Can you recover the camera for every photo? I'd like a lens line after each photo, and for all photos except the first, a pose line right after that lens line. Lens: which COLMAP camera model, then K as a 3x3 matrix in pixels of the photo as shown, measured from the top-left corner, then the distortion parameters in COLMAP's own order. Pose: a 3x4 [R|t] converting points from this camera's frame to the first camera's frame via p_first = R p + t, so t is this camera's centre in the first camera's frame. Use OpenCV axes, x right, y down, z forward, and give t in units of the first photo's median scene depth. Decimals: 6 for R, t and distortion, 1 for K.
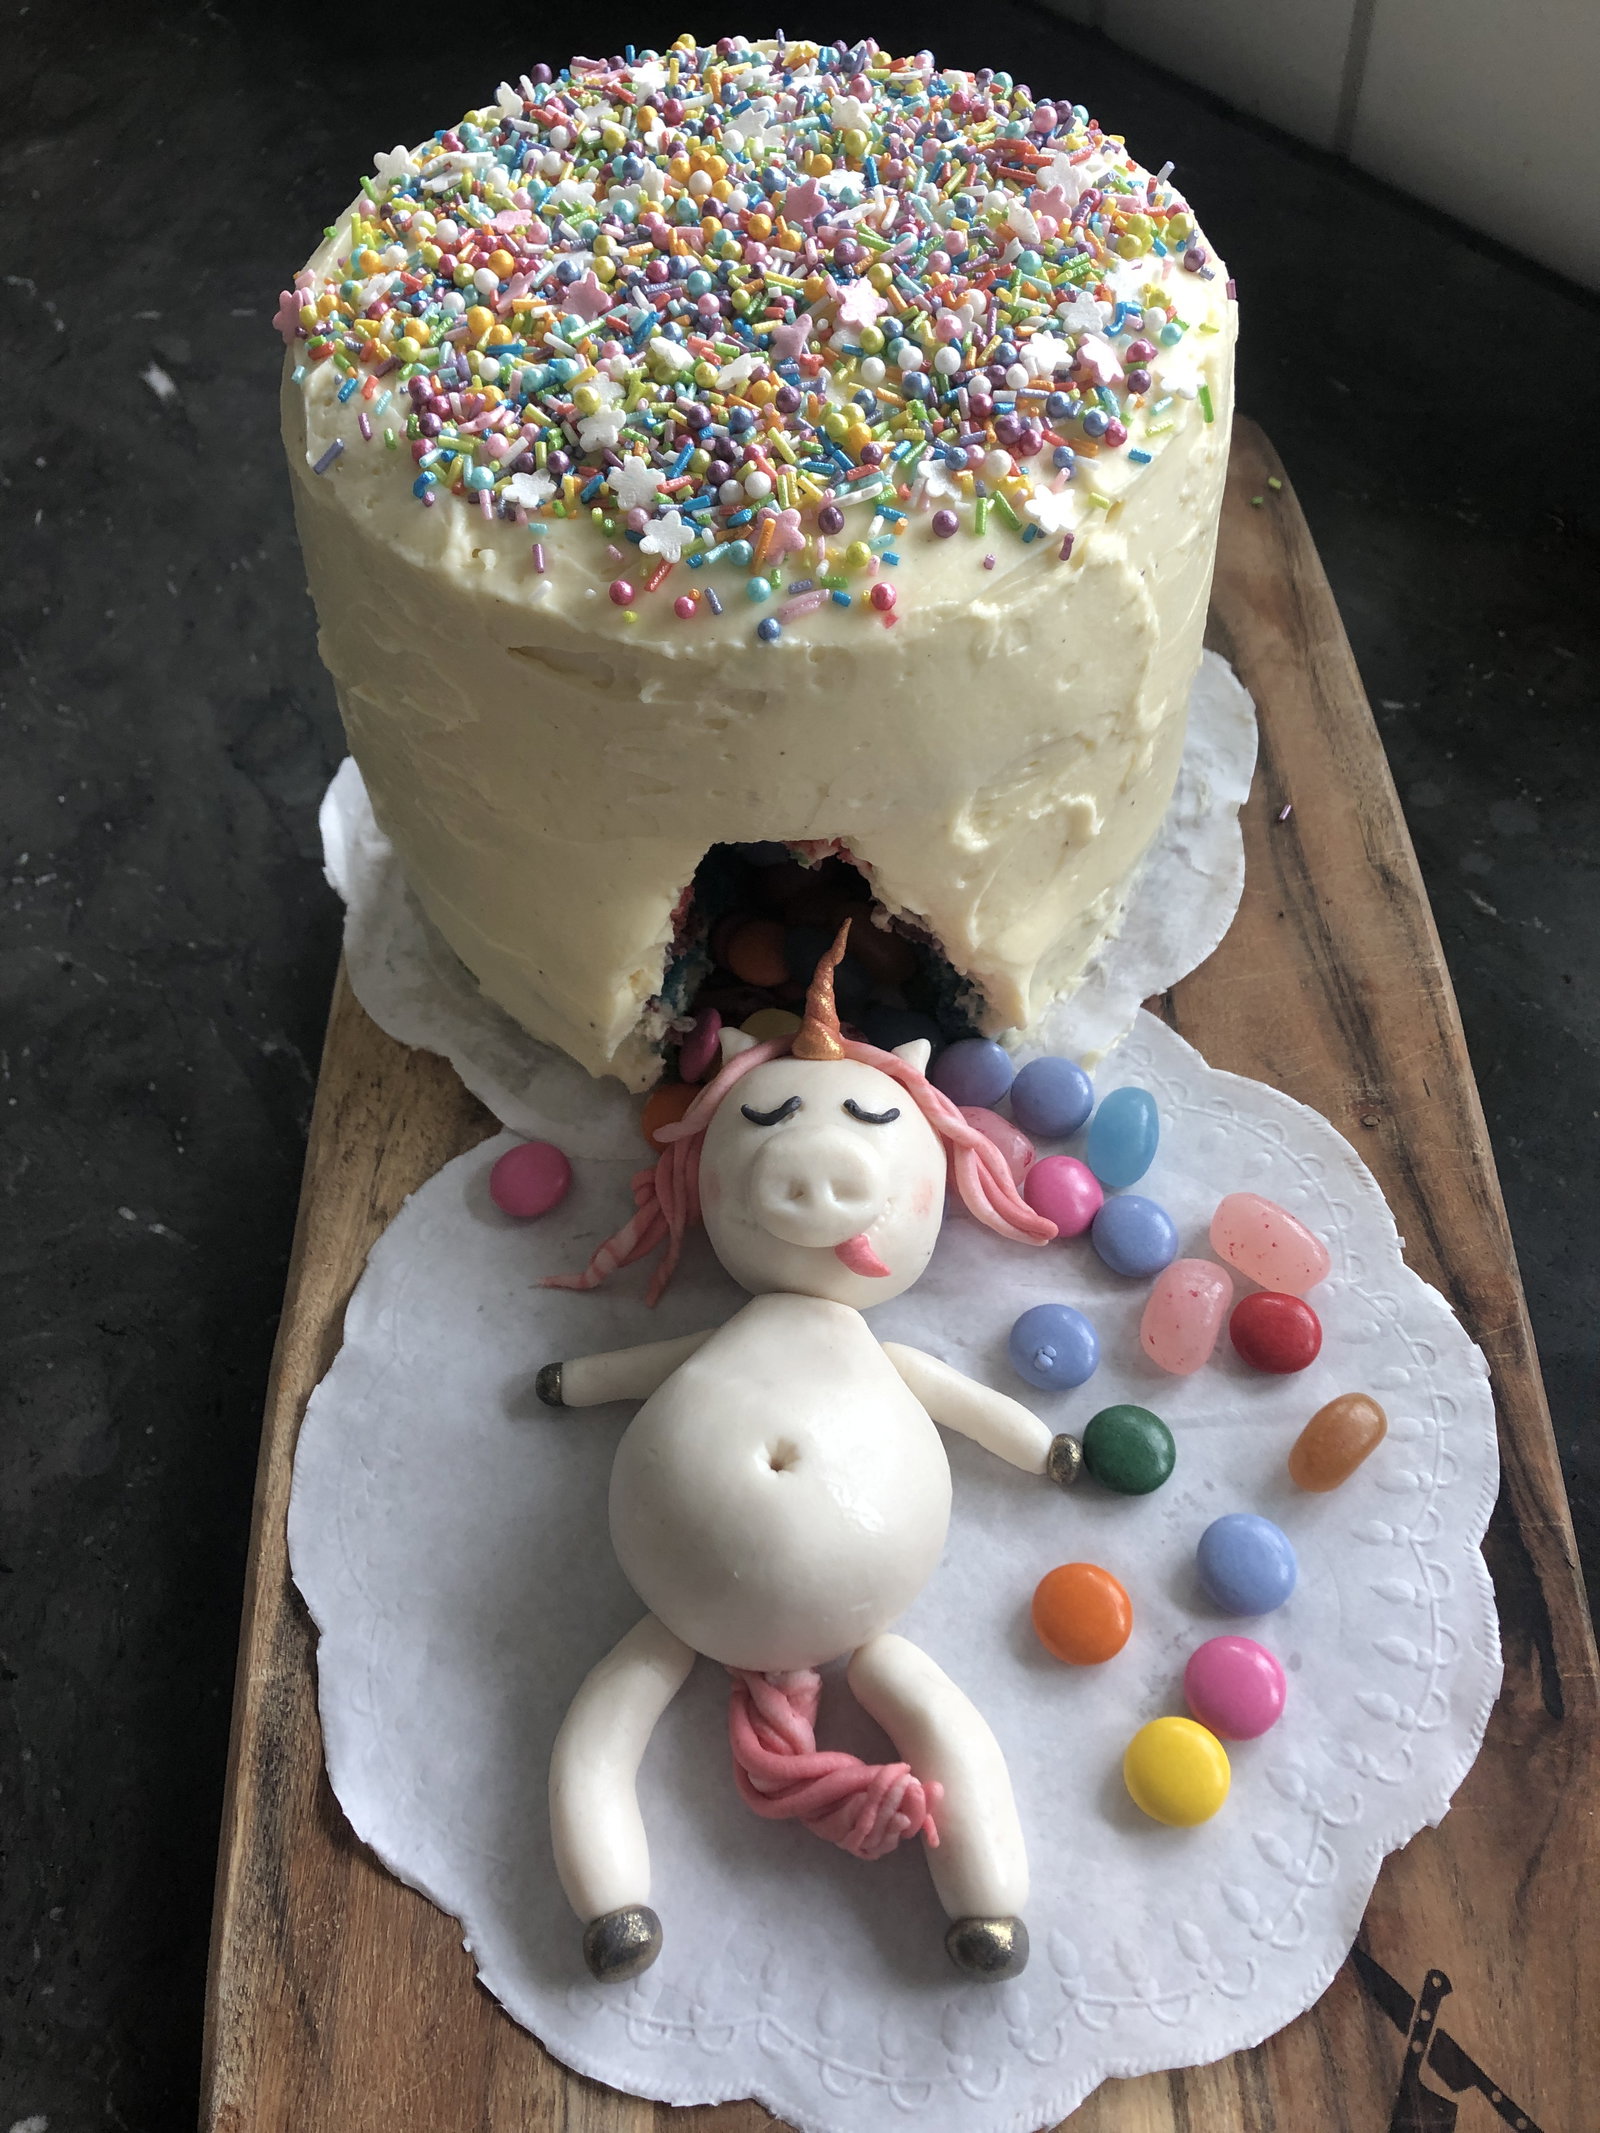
lens RADIAL K [[1754.7, 0, 804.8], [0, 1754.7, 1072.0], [0, 0, 1]] dist [0.006023, -0.028027]
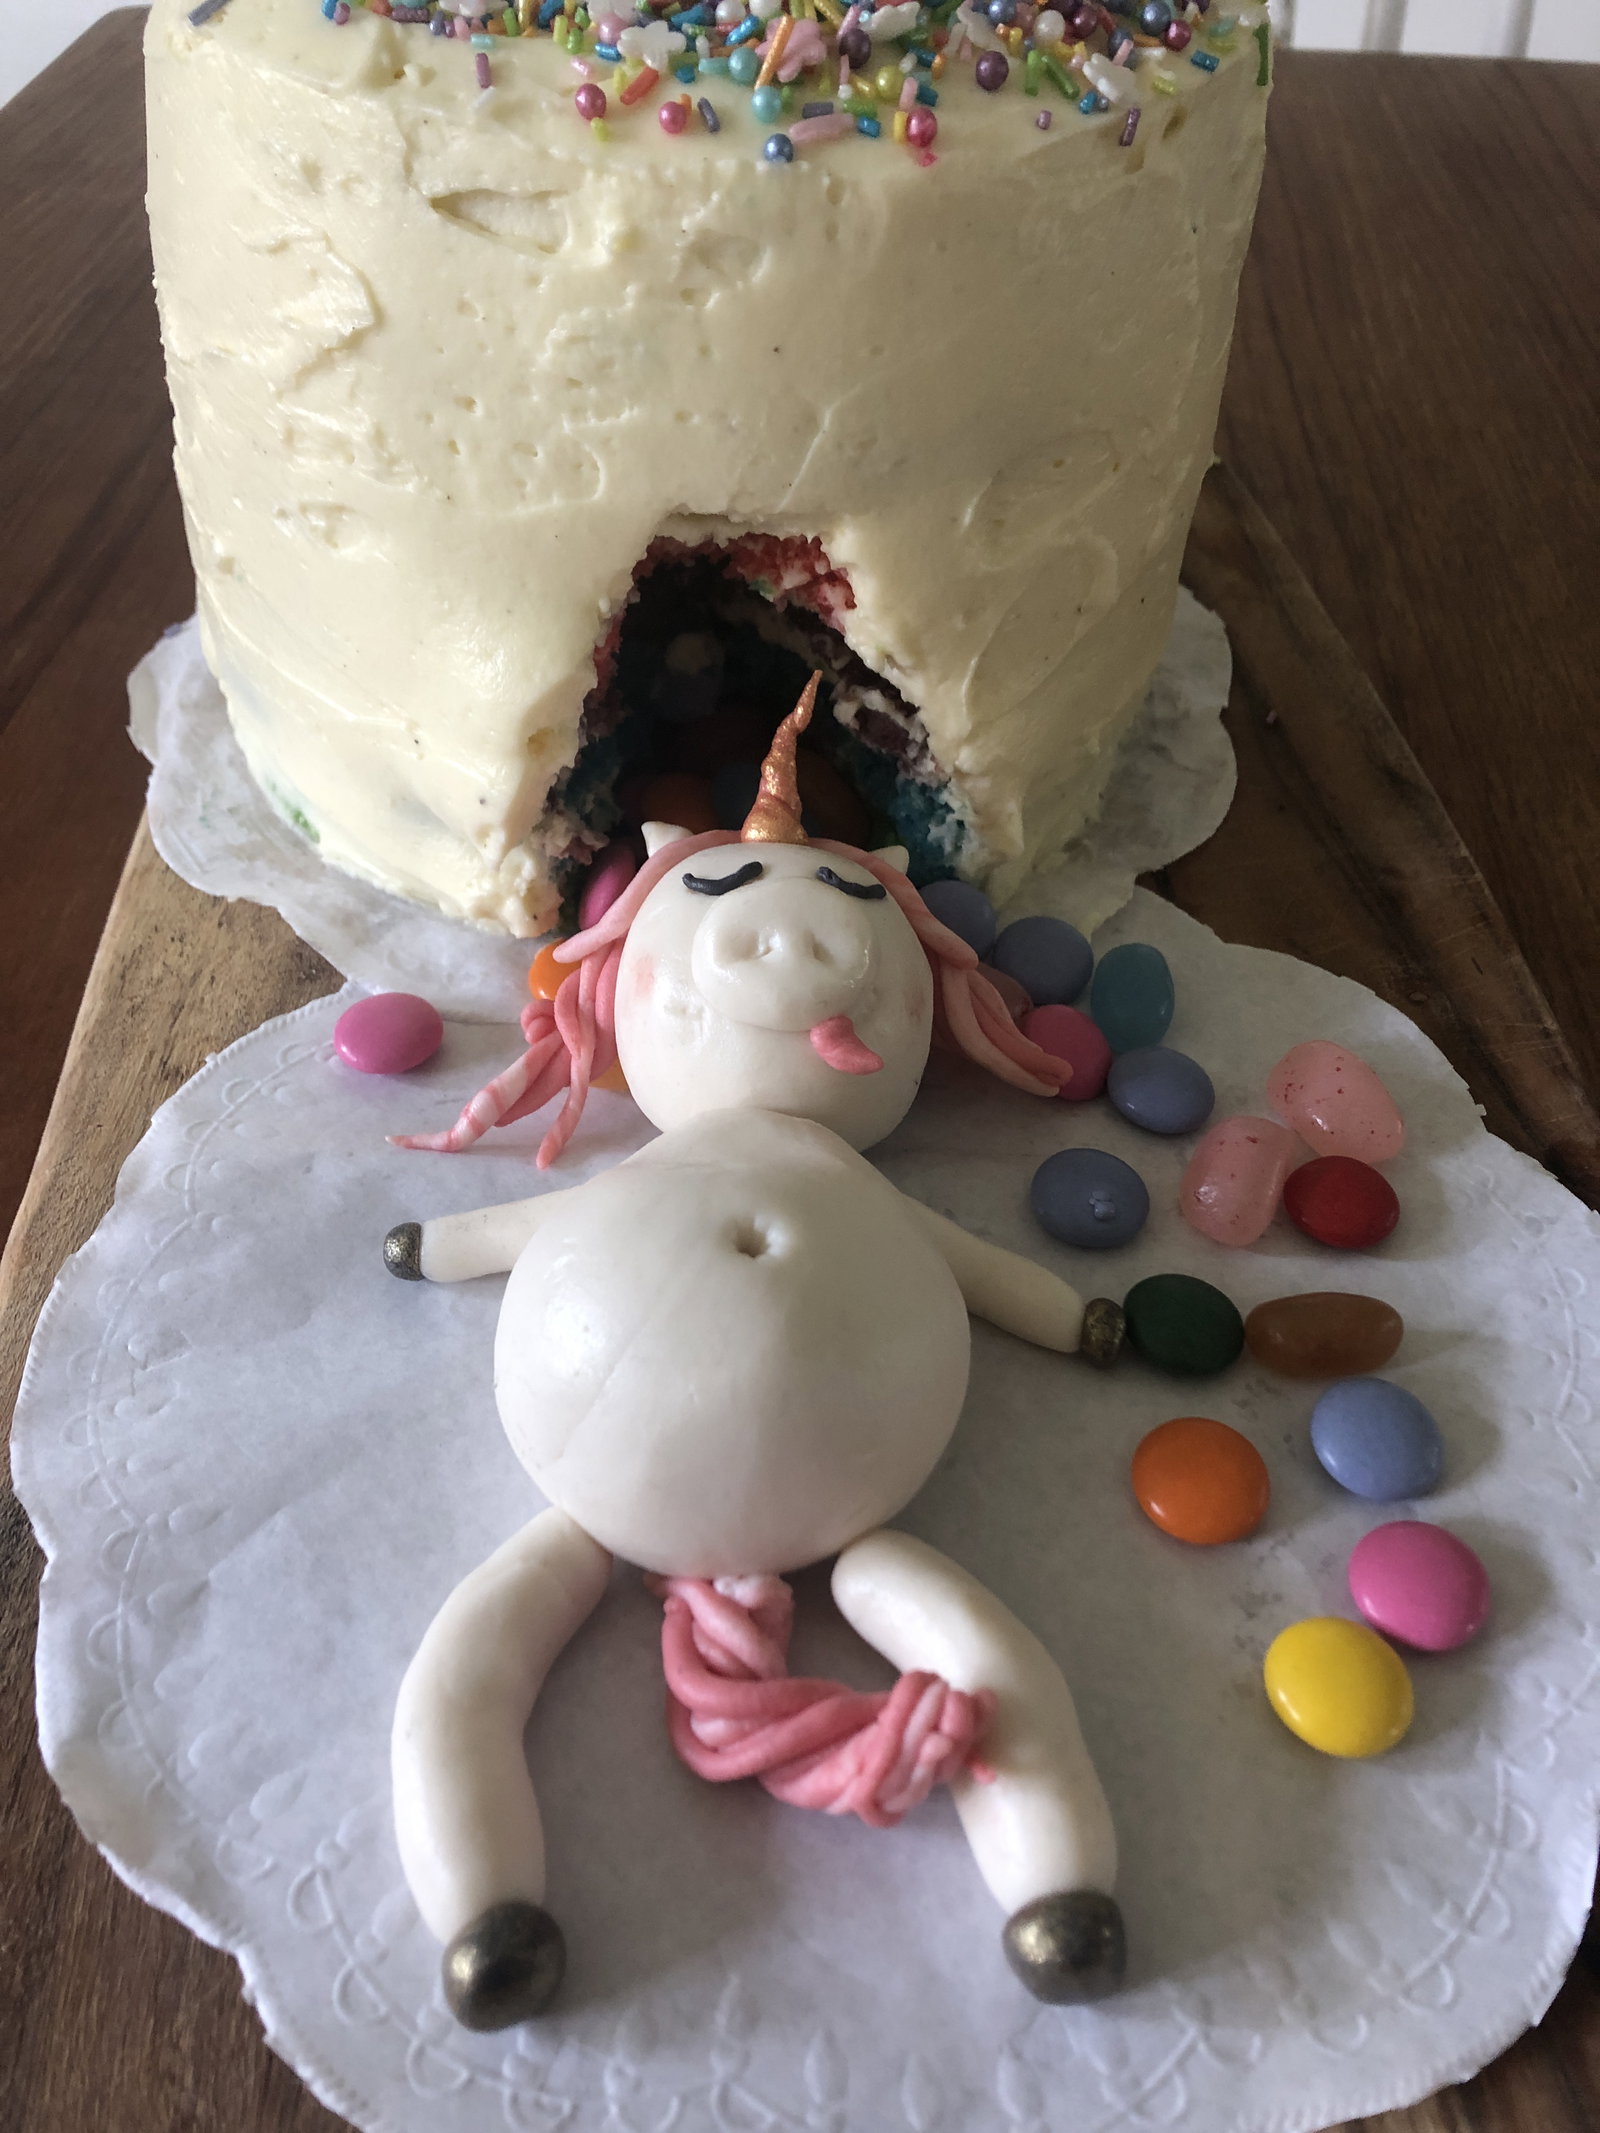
lens RADIAL K [[1754.7, 0, 800.7], [0, 1754.7, 1127.8], [0, 0, 1]] dist [0.006023, -0.028027]
pose [[0.991292, 0.038657, 0.125883, -0.066806], [-0.012794, 0.979692, -0.200100, 0.245914], [-0.131062, 0.196747, 0.971655, 0.229667]]
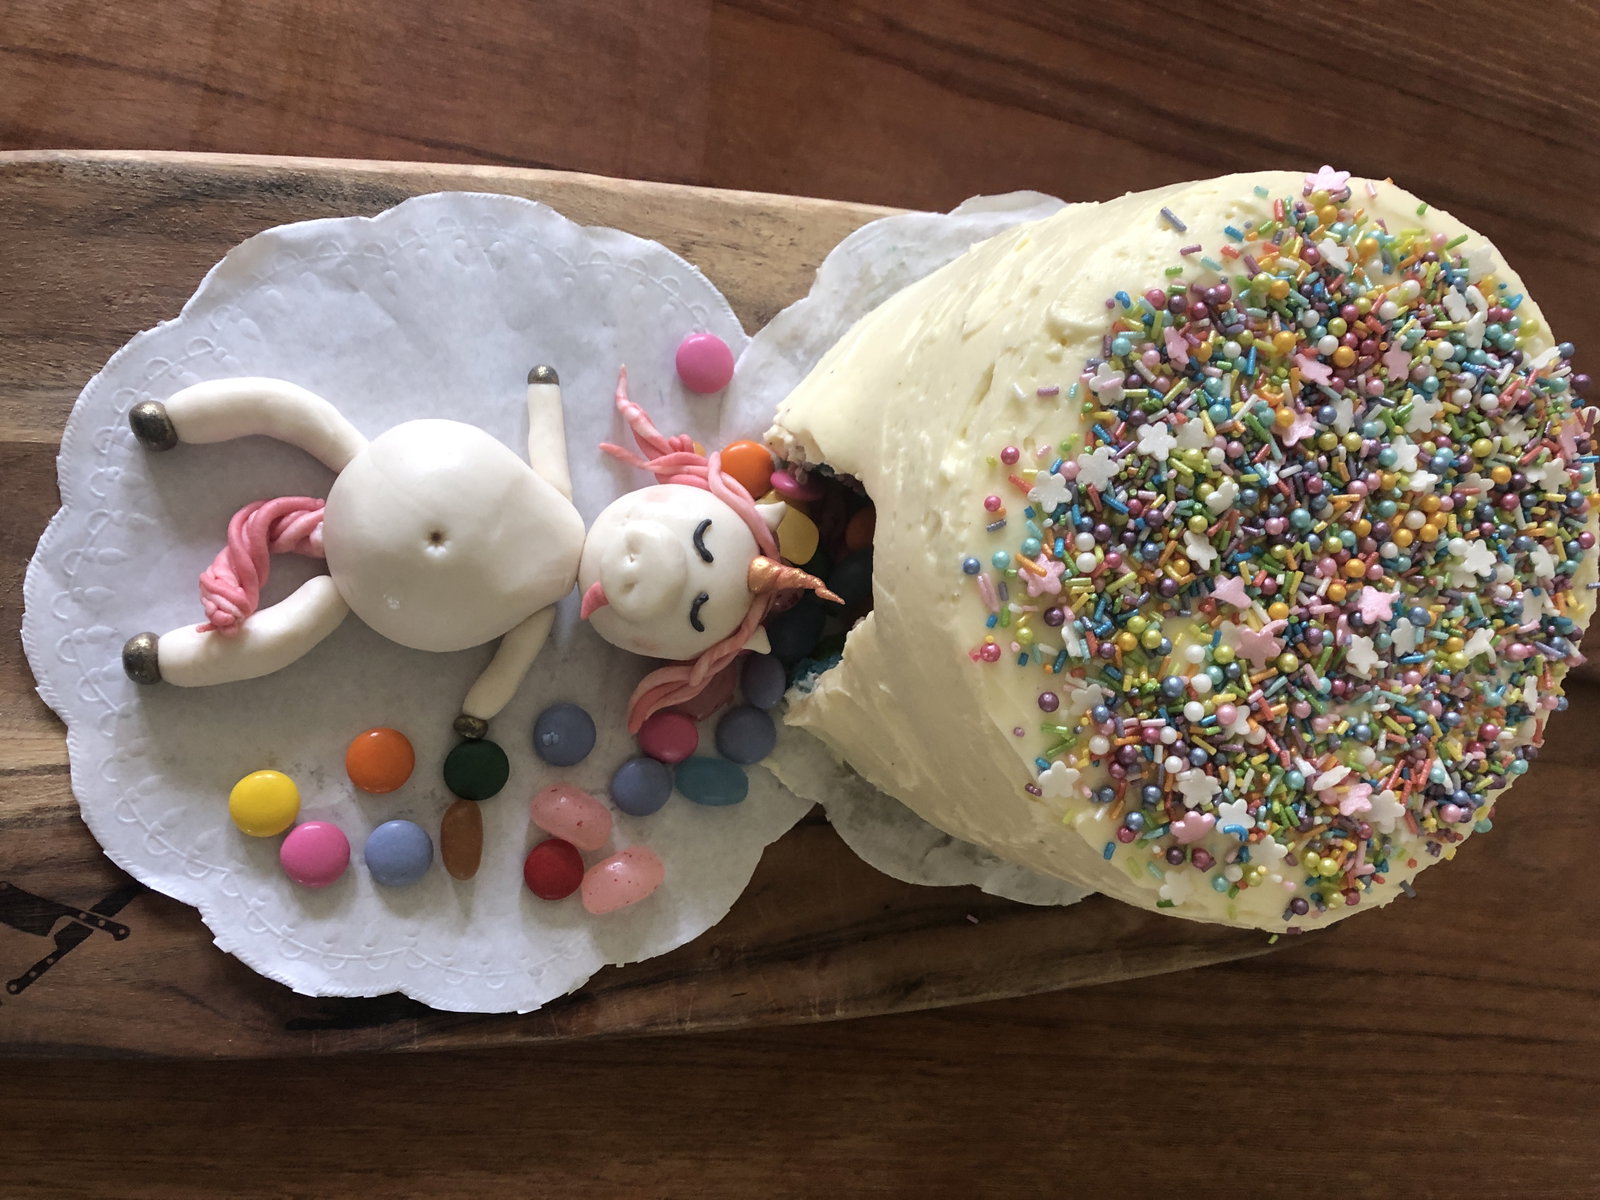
lens RADIAL K [[1316.2, 0, 806.6], [0, 1316.2, 600.2], [0, 0, 1]] dist [0.006023, -0.028027]
pose [[-0.041631, 0.996216, 0.076292, -0.047020], [-0.968627, -0.058966, 0.241424, -0.270411], [0.245009, -0.063848, 0.967416, -0.000807]]
